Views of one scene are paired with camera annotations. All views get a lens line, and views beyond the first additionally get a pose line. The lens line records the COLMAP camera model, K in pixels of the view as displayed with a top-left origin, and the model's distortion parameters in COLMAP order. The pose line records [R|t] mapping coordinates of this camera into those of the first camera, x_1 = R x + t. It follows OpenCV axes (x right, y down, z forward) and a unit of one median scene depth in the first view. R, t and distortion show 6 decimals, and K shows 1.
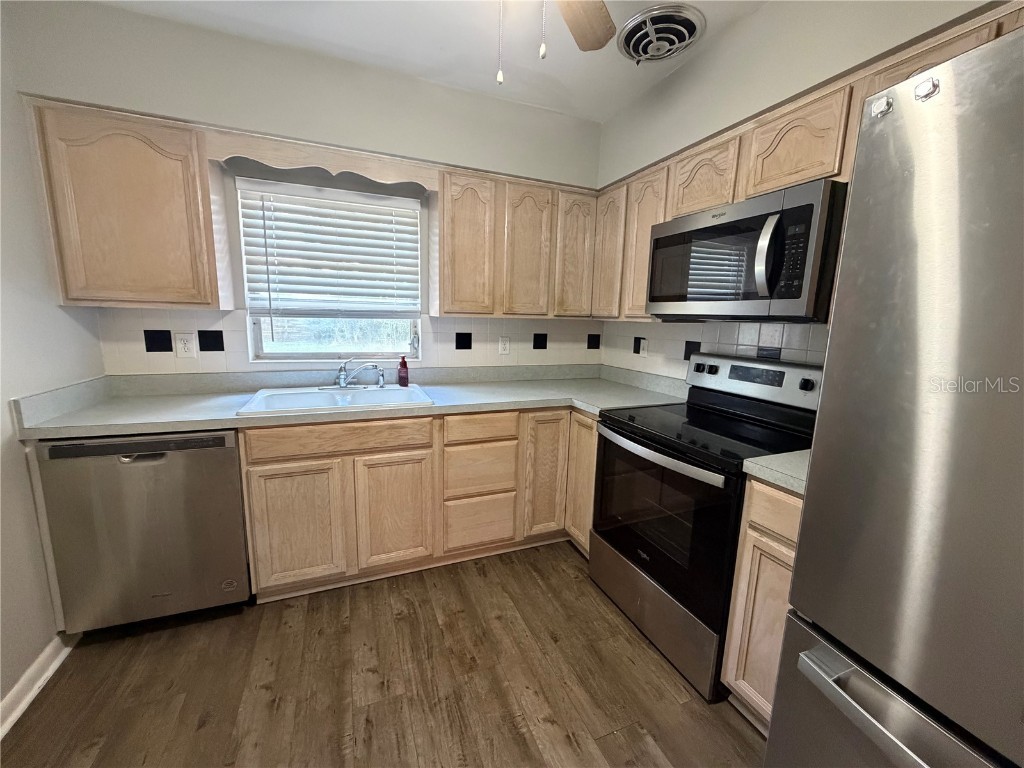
lens RADIAL K [[408.1, 0, 507.3], [0, 408.1, 385.1], [0, 0, 1]] dist [0.001540, 0.000195]
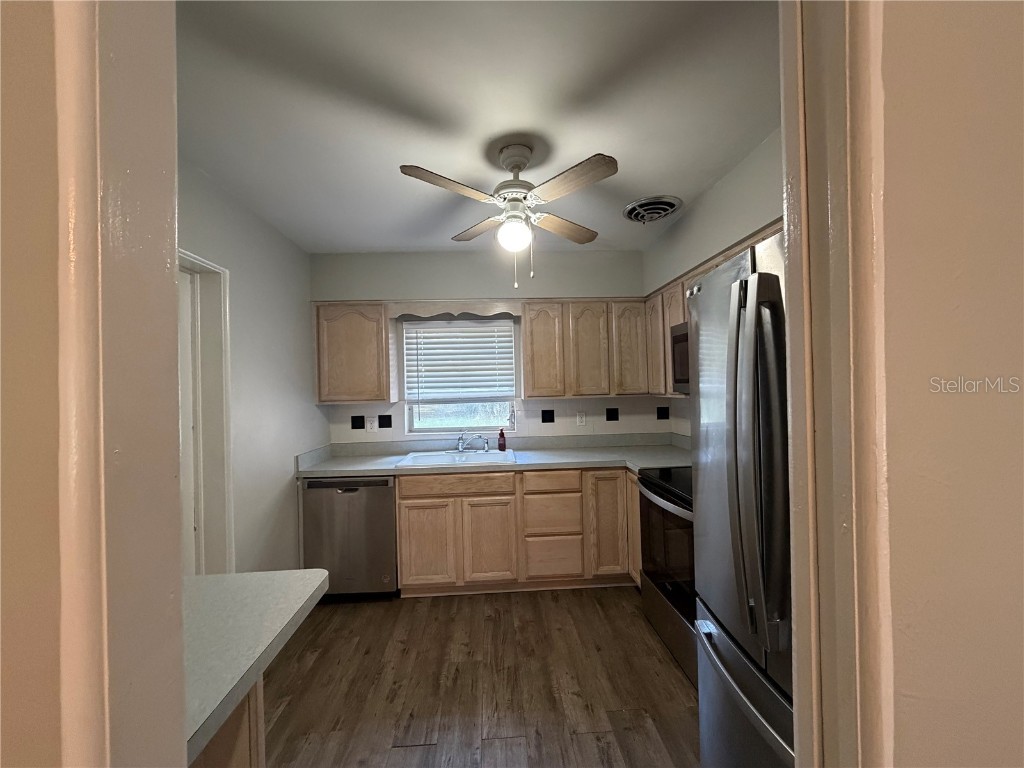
lens RADIAL K [[408.1, 0, 508.9], [0, 408.1, 385.4], [0, 0, 1]] dist [0.001540, 0.000195]
pose [[0.943738, -0.052178, -0.326551, 0.291607], [-0.004304, 0.985452, -0.169898, 0.024592], [0.330666, 0.161745, 0.929784, -0.387492]]
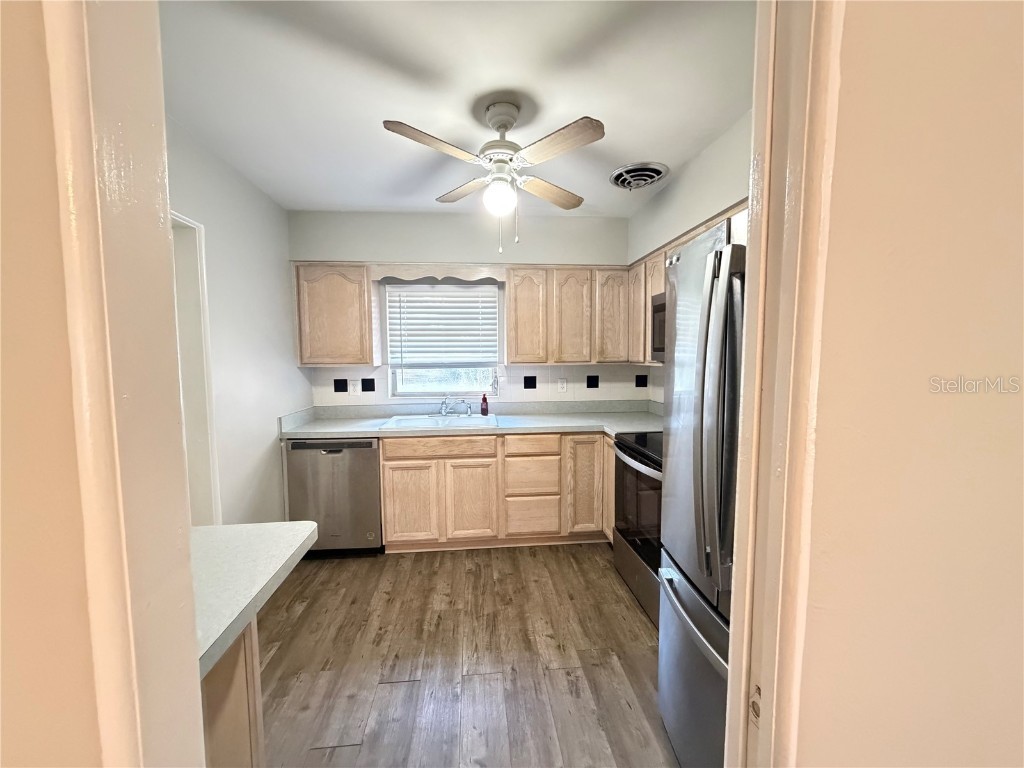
lens RADIAL K [[408.1, 0, 509.0], [0, 408.1, 385.4], [0, 0, 1]] dist [0.001540, 0.000195]
pose [[0.956933, -0.011835, -0.290067, 0.300919], [-0.015459, 0.995674, -0.091621, 0.035026], [0.289897, 0.092160, 0.952610, -0.409164]]
